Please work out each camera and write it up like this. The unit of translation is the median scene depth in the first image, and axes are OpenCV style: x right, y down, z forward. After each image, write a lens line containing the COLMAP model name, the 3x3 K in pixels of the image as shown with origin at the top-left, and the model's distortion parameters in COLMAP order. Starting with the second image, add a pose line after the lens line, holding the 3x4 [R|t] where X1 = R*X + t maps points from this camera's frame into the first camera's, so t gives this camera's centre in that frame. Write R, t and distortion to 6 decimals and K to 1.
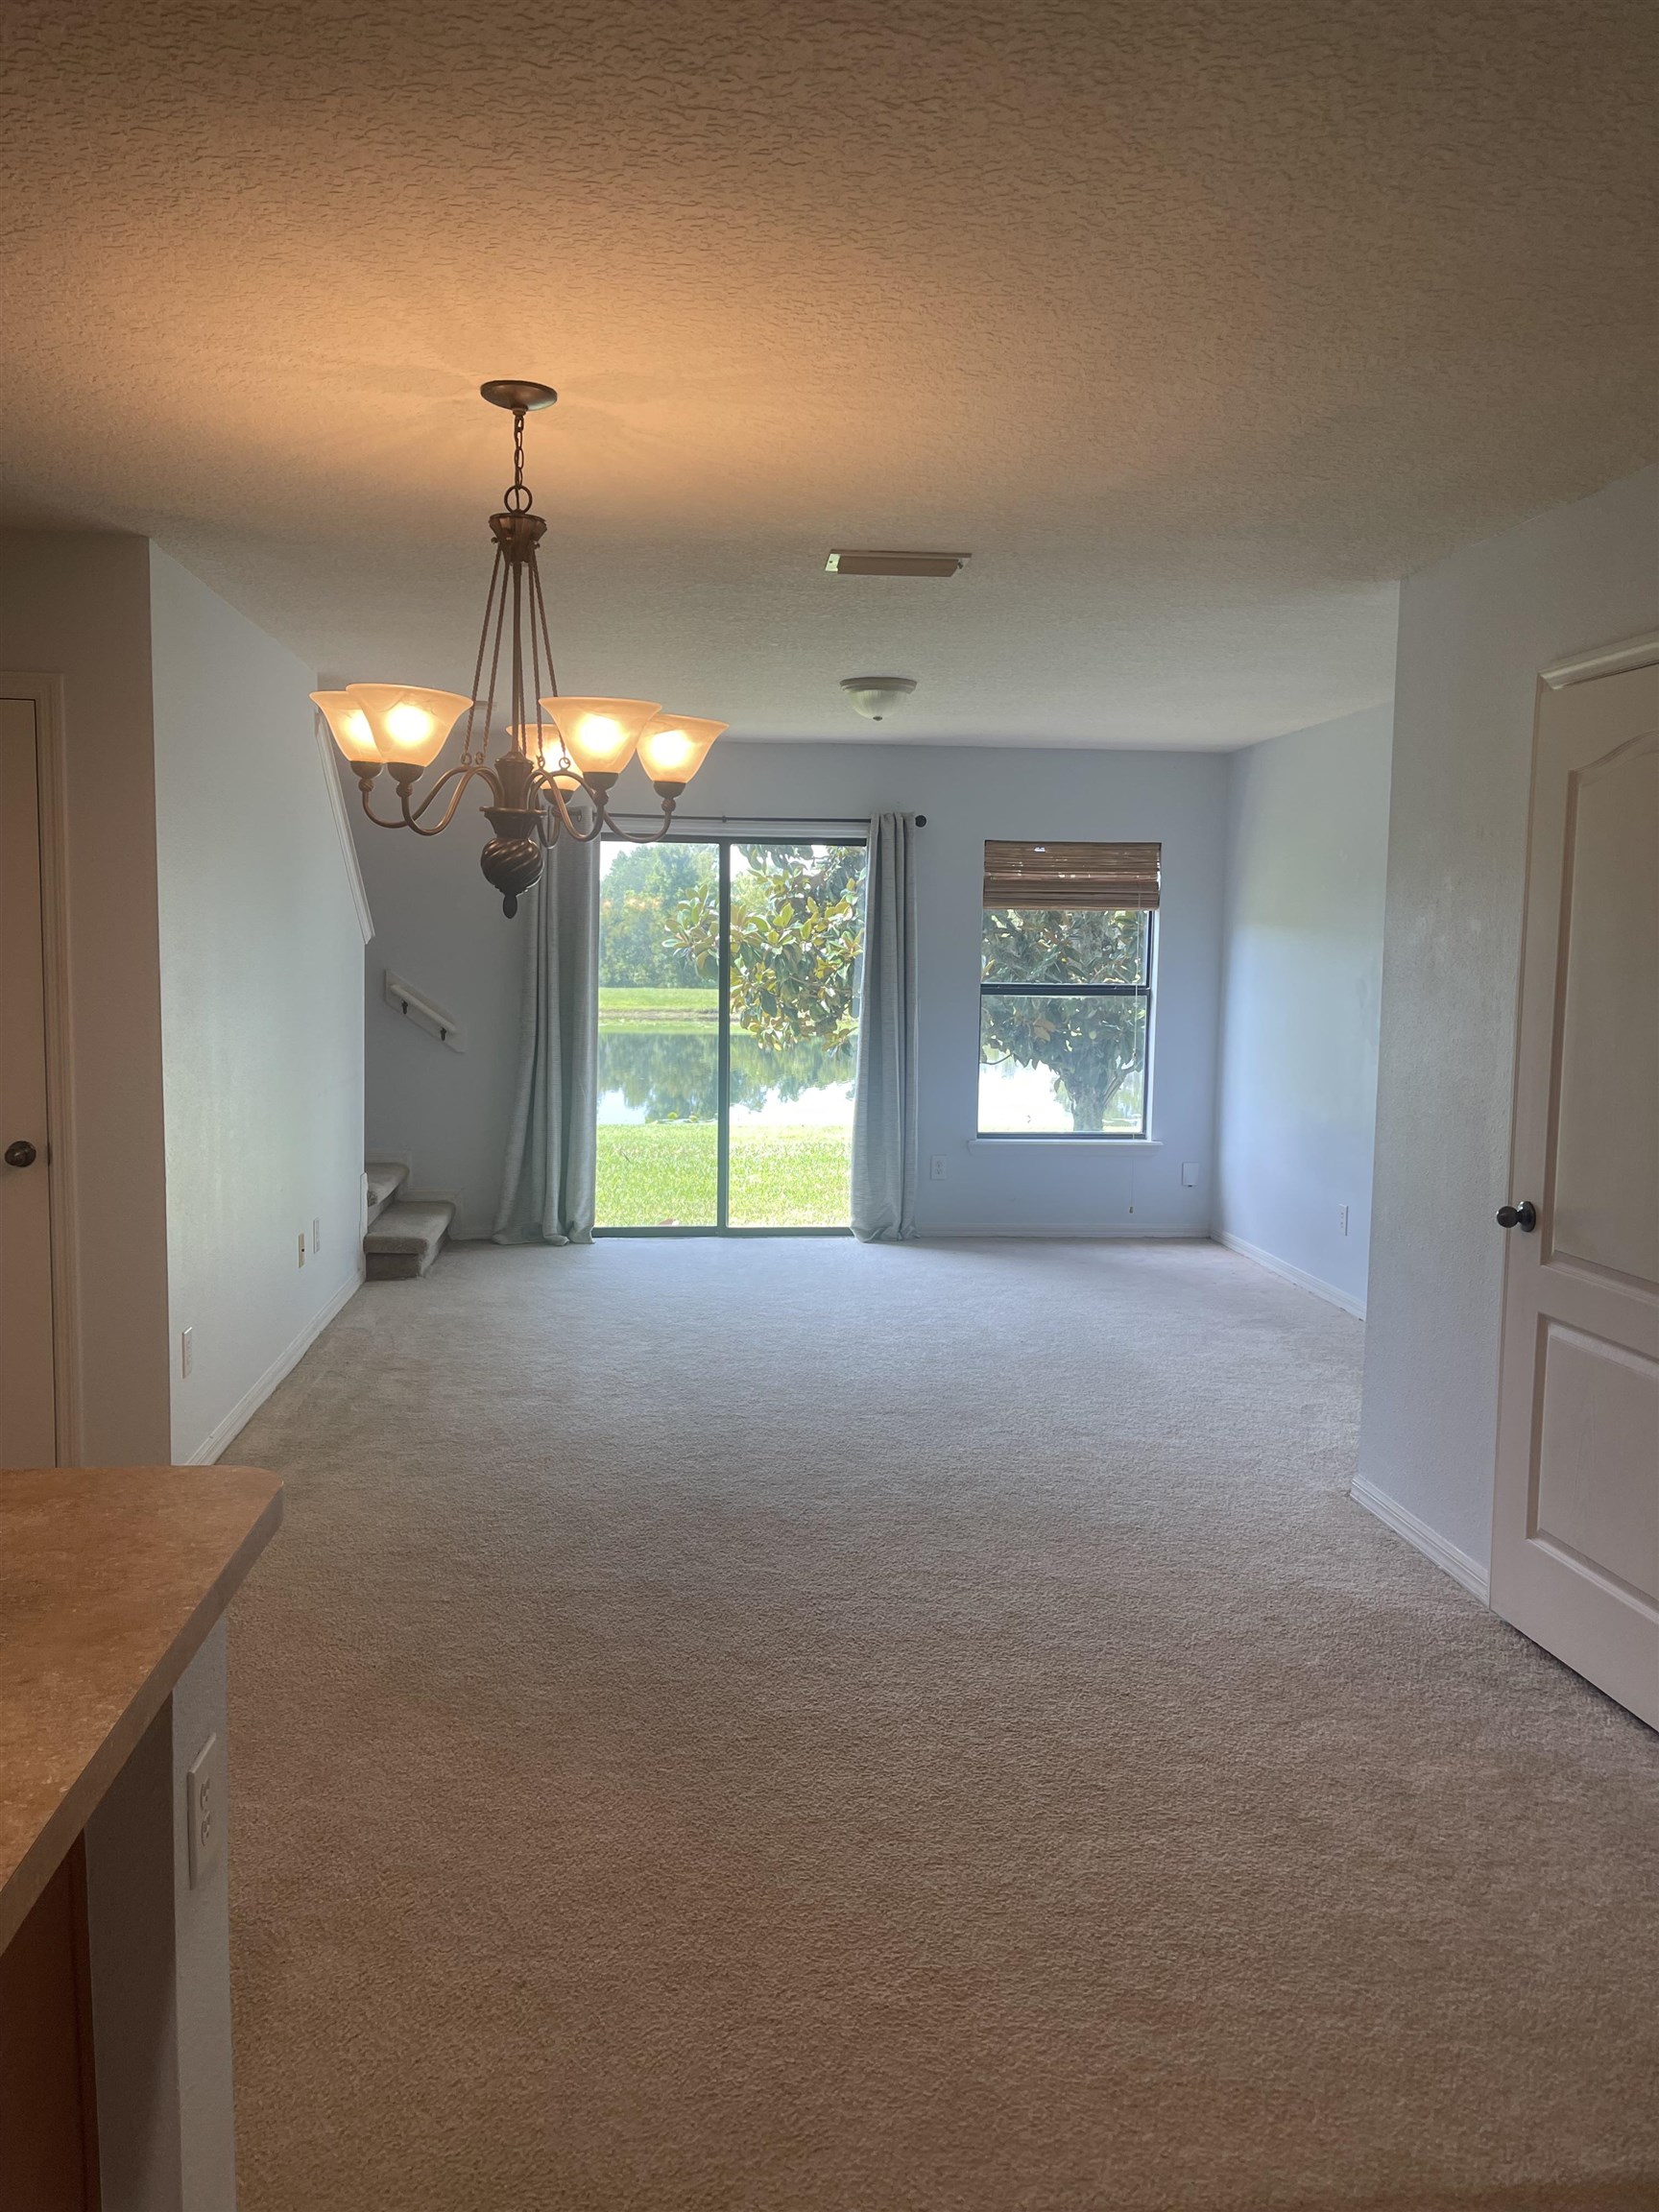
lens RADIAL K [[1676.7, 0, 820.3], [0, 1676.7, 1093.0], [0, 0, 1]] dist [0.057926, -0.040145]
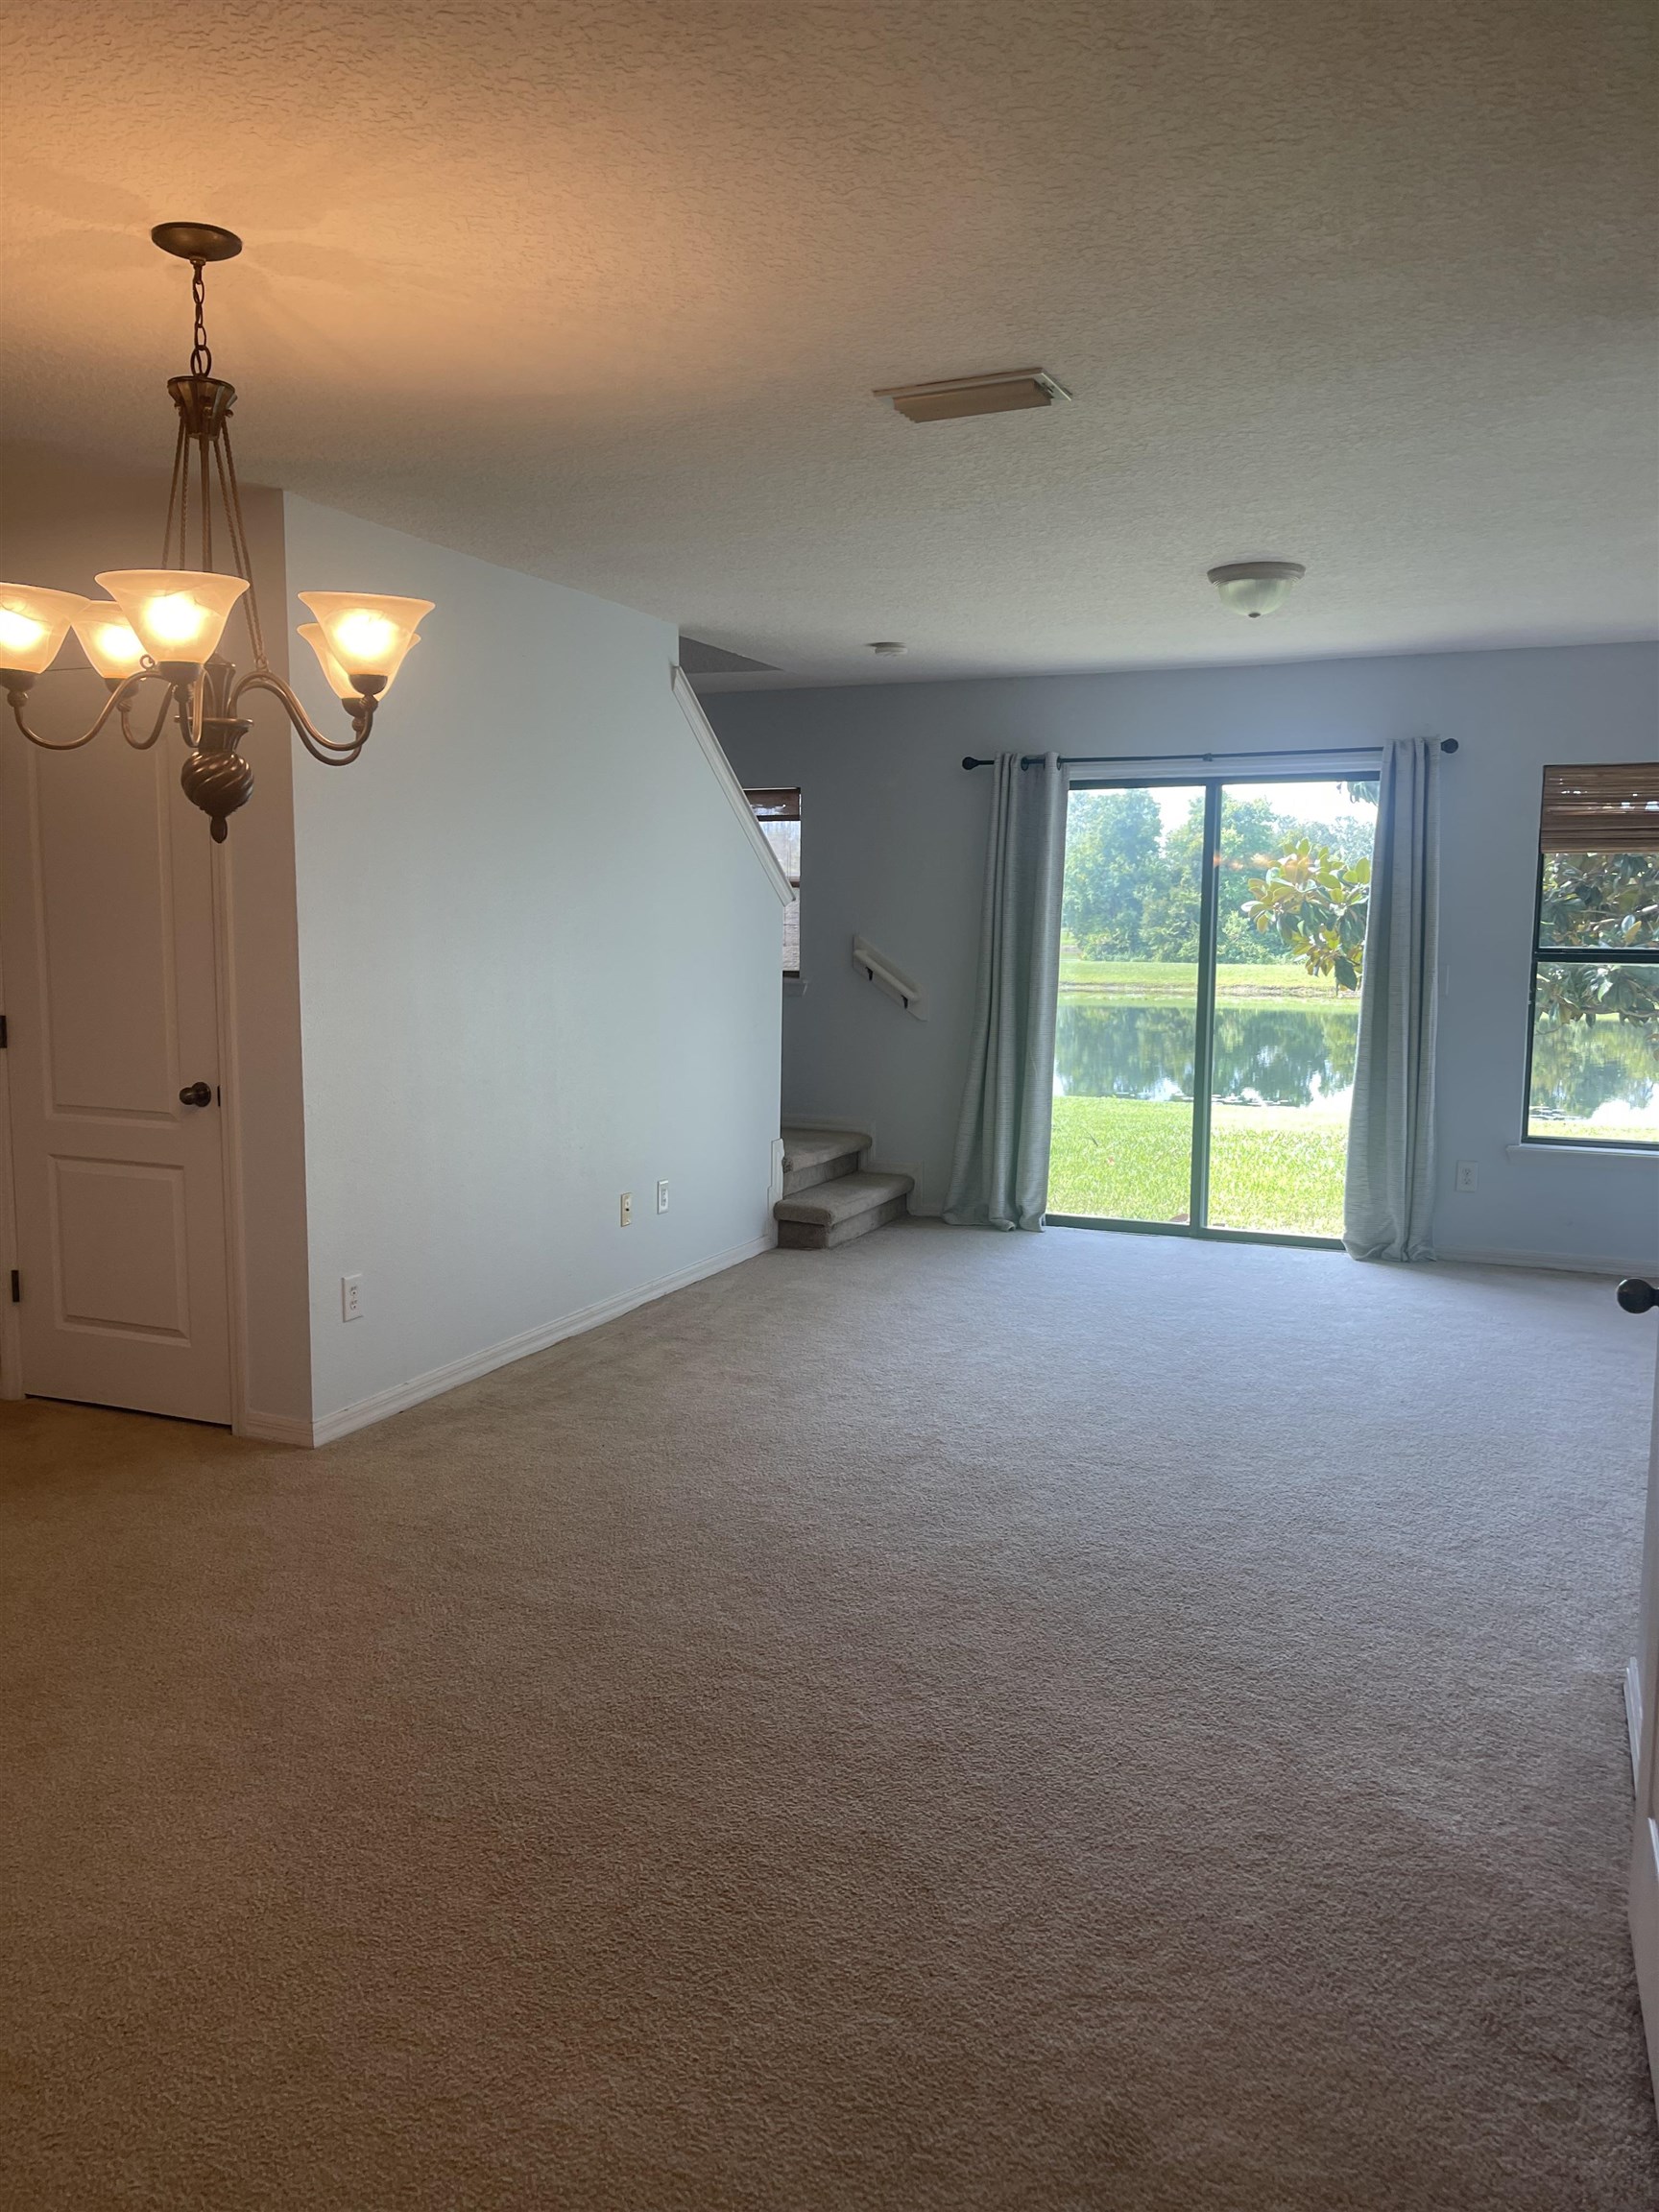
lens RADIAL K [[1676.7, 0, 820.4], [0, 1676.7, 1106.7], [0, 0, 1]] dist [0.057926, -0.040145]
pose [[0.870491, 0.048050, -0.489833, 0.223543], [-0.038331, 0.998819, 0.029860, -0.001530], [0.490689, -0.007218, 0.871305, 0.156163]]
